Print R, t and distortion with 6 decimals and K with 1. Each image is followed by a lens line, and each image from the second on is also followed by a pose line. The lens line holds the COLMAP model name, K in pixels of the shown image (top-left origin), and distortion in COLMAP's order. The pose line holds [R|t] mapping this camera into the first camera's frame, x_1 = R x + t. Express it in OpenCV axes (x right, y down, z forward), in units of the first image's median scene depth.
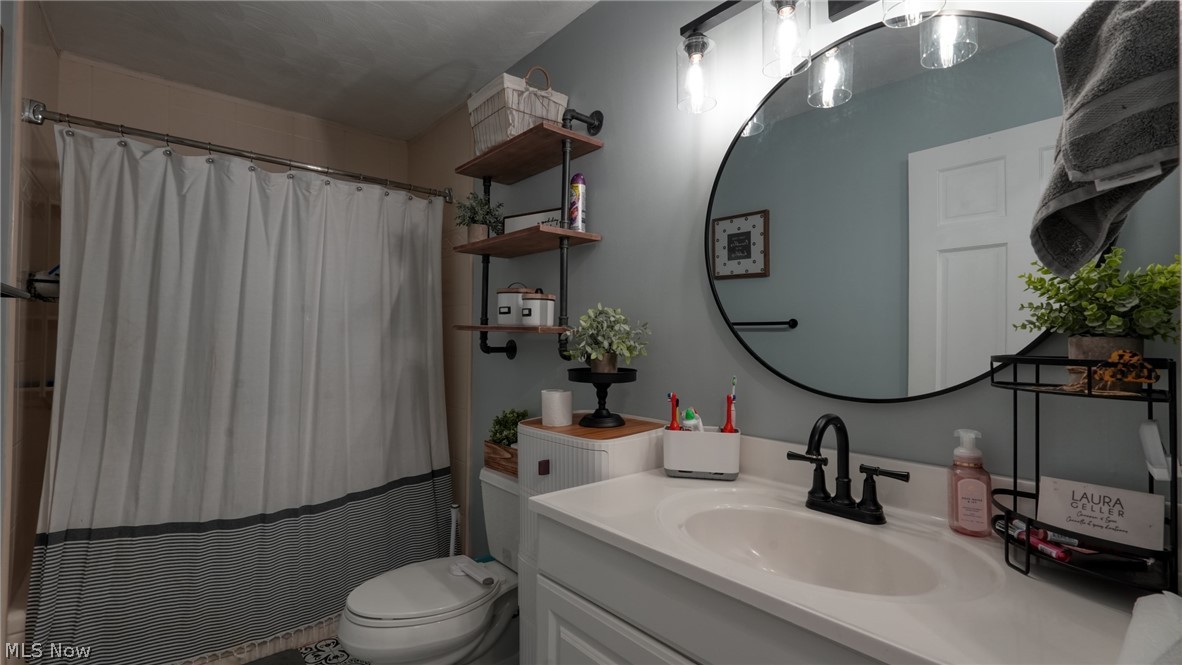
lens RADIAL K [[516.8, 0, 589.4], [0, 516.8, 332.2], [0, 0, 1]] dist [-0.019135, 0.008632]
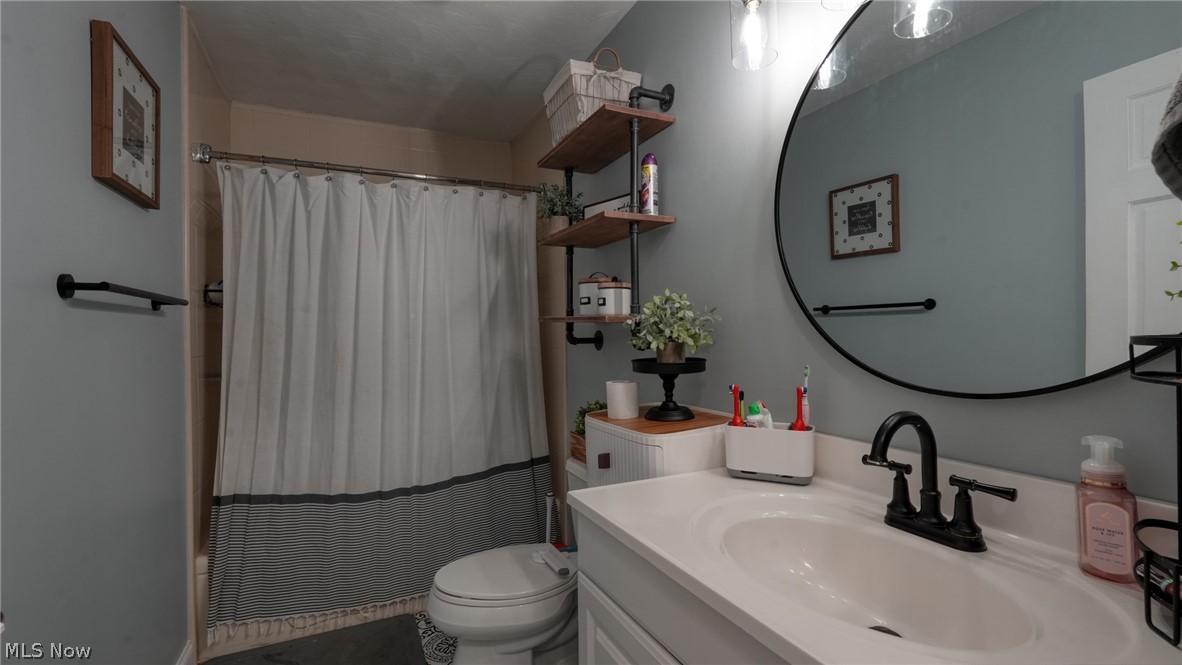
lens RADIAL K [[516.8, 0, 588.0], [0, 516.8, 332.3], [0, 0, 1]] dist [-0.019135, 0.008632]
pose [[0.964567, -0.021230, -0.262982, 0.113710], [0.025600, 0.999585, 0.013202, 0.005707], [0.262592, -0.019466, 0.964710, 0.048989]]
